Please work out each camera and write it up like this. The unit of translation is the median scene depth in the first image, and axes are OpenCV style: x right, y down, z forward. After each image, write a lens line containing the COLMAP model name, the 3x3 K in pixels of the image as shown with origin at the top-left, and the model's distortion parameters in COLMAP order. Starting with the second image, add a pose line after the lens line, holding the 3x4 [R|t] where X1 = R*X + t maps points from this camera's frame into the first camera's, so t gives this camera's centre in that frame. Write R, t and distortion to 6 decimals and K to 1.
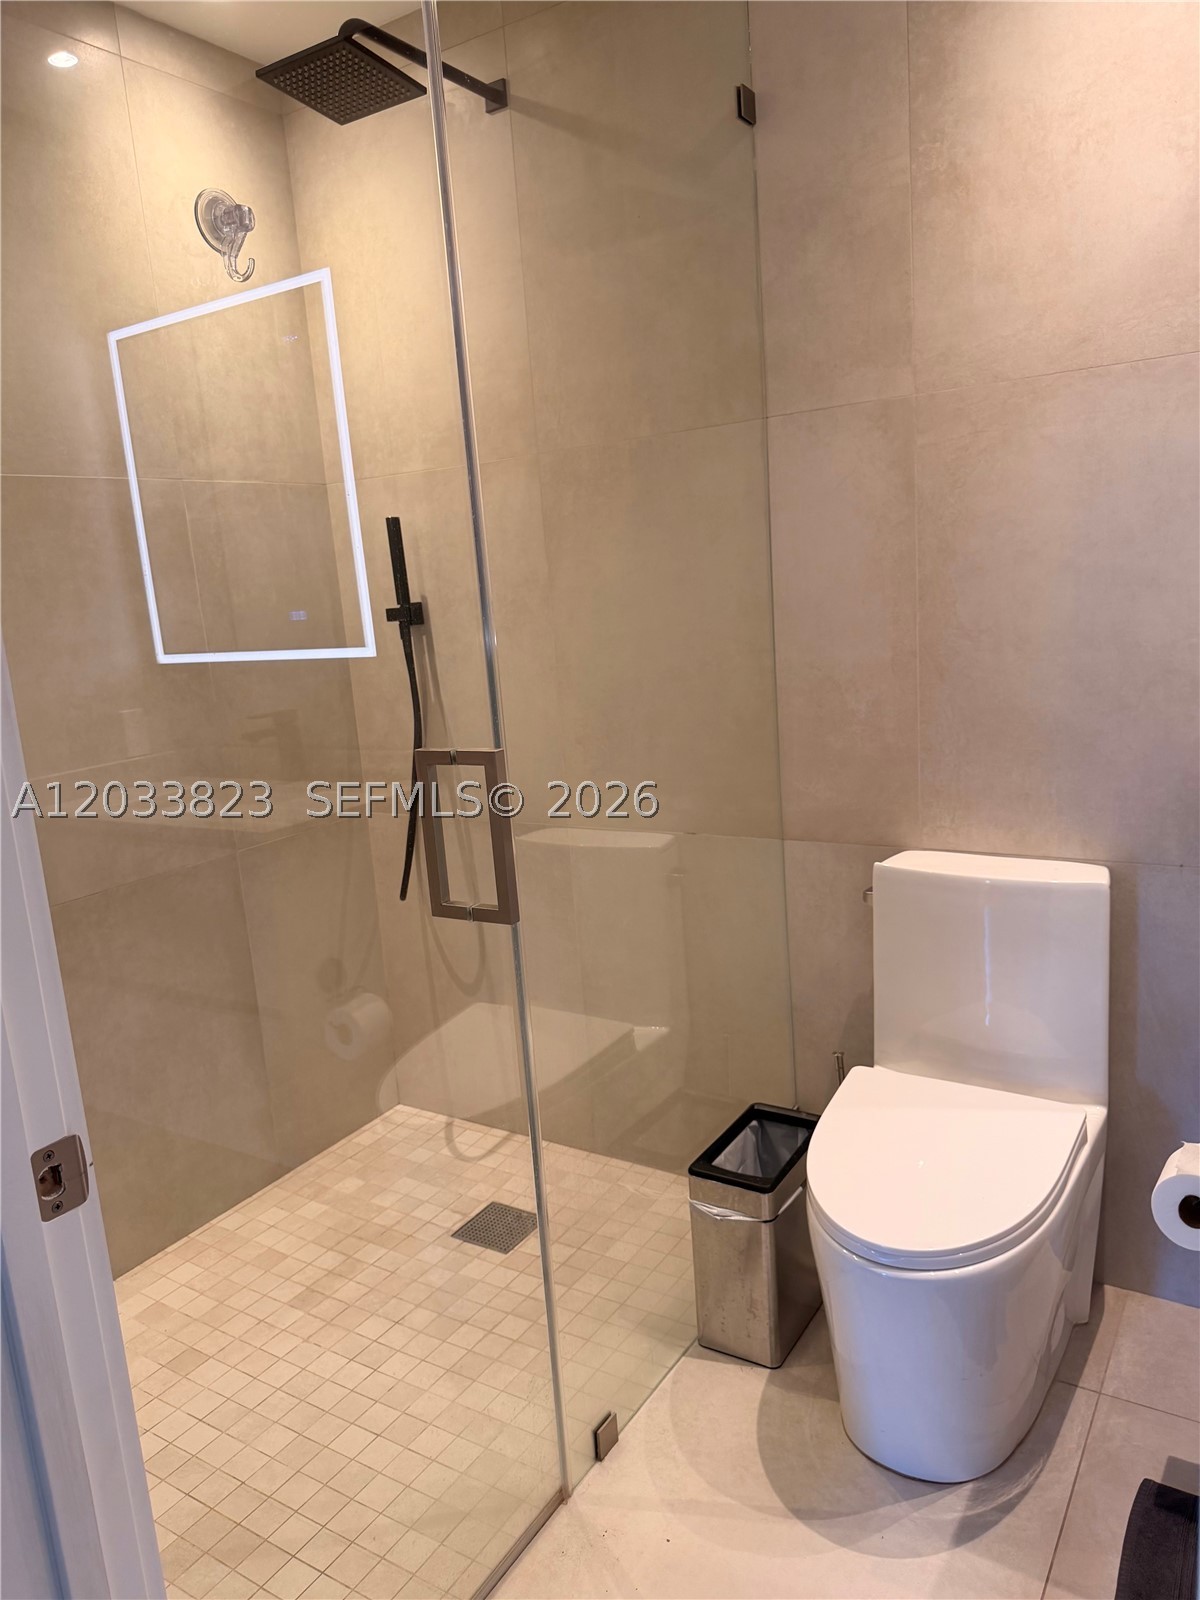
lens RADIAL K [[1136.2, 0, 600.0], [0, 1136.2, 800.0], [0, 0, 1]] dist [0.000955, -0.006627]
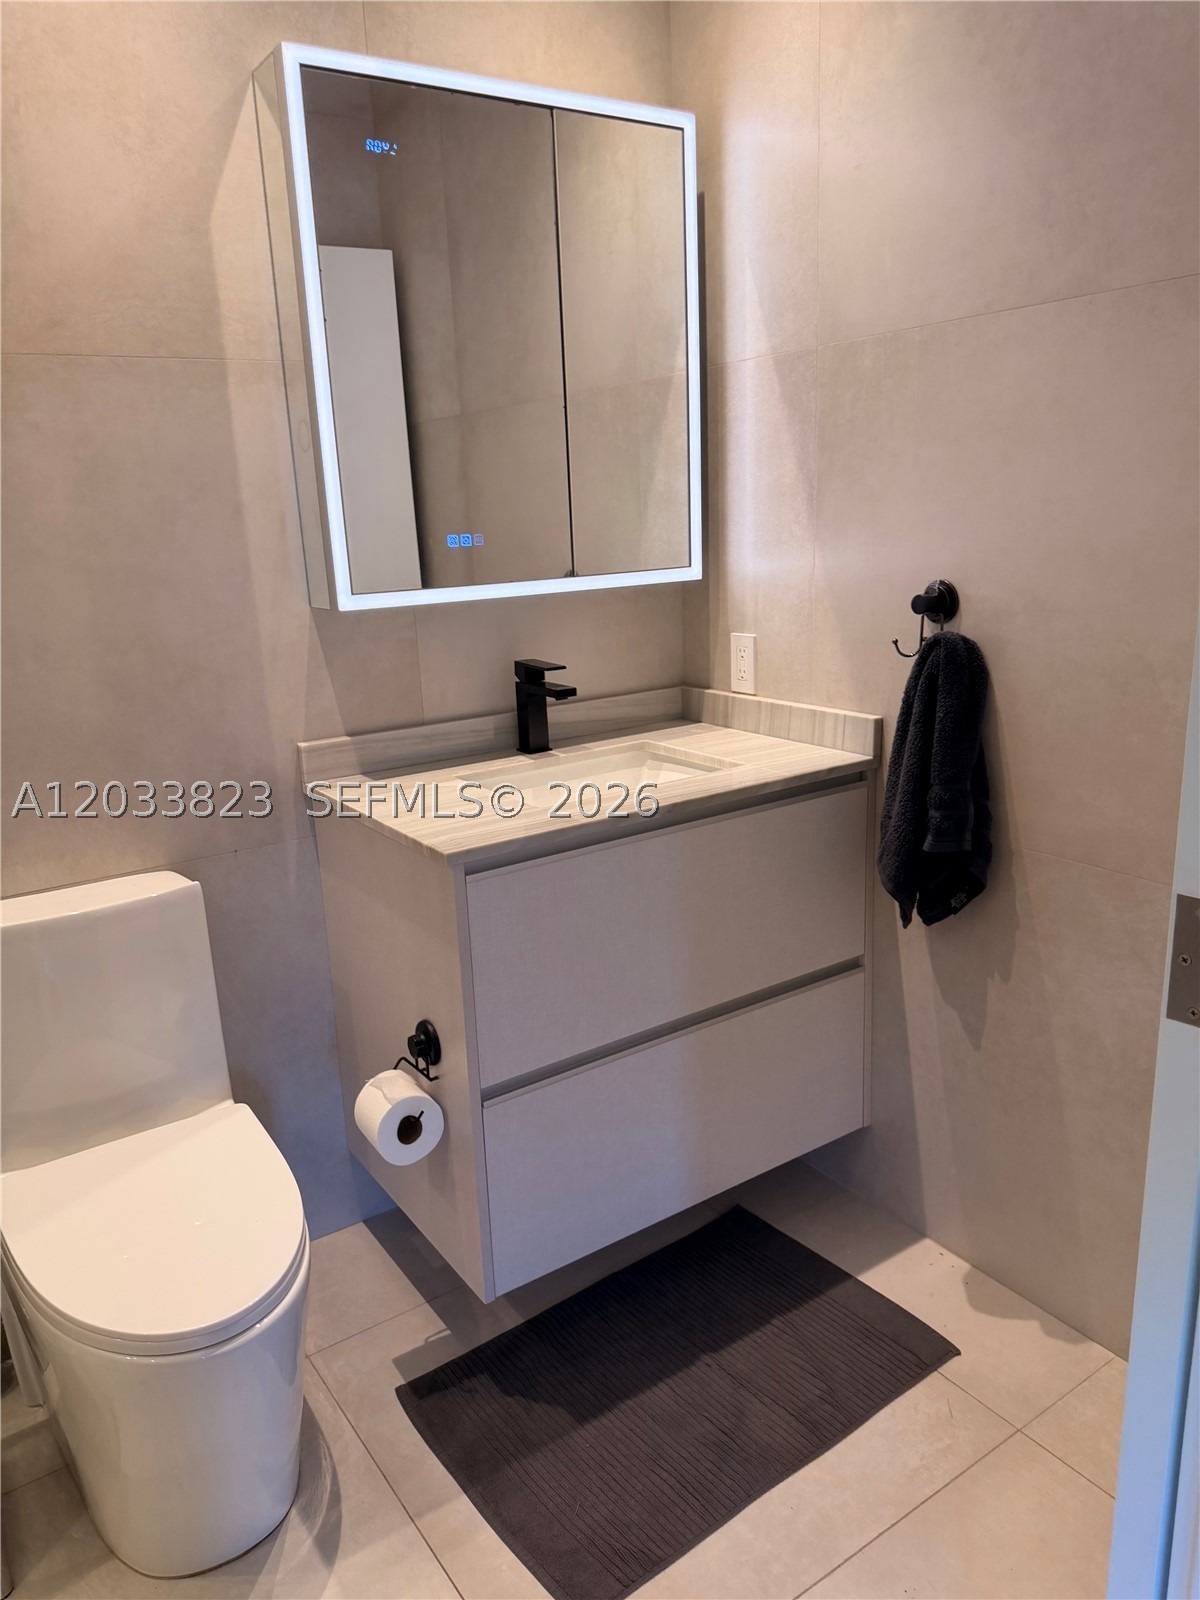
lens RADIAL K [[1137.9, 0, 599.6], [0, 1137.9, 800.9], [0, 0, 1]] dist [0.034387, -0.034620]
pose [[0.398654, -0.178626, 0.899537, -0.344466], [0.188225, 0.975904, 0.110373, -0.047009], [-0.897578, 0.125315, 0.422670, 0.277205]]
